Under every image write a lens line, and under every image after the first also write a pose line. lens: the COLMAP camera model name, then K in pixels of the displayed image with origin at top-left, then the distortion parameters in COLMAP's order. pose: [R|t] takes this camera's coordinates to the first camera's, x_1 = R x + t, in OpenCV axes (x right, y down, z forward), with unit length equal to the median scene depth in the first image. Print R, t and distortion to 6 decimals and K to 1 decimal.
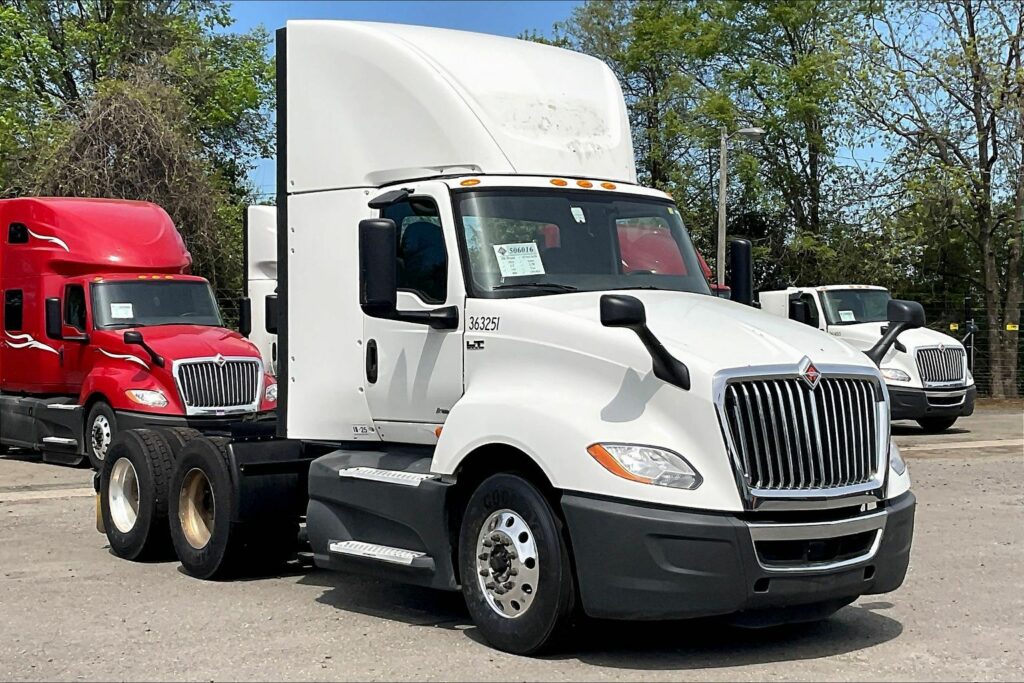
lens RADIAL K [[1468.0, 0, 512.0], [0, 1468.0, 341.5], [0, 0, 1]] dist [0.083280, 0.001607]
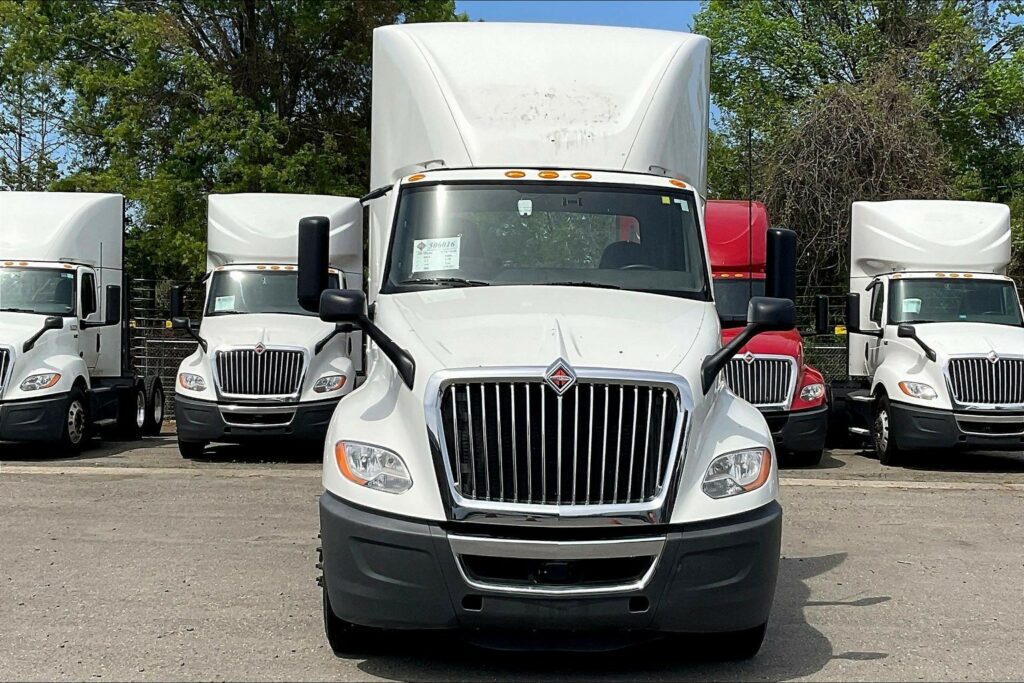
lens RADIAL K [[1470.8, 0, 512.0], [0, 1470.8, 341.5], [0, 0, 1]] dist [0.013342, 0.045793]
pose [[0.860521, 0.019691, -0.509035, 0.528104], [-0.019201, 0.999796, 0.006215, -0.004535], [0.509053, 0.004426, 0.860724, 0.170131]]
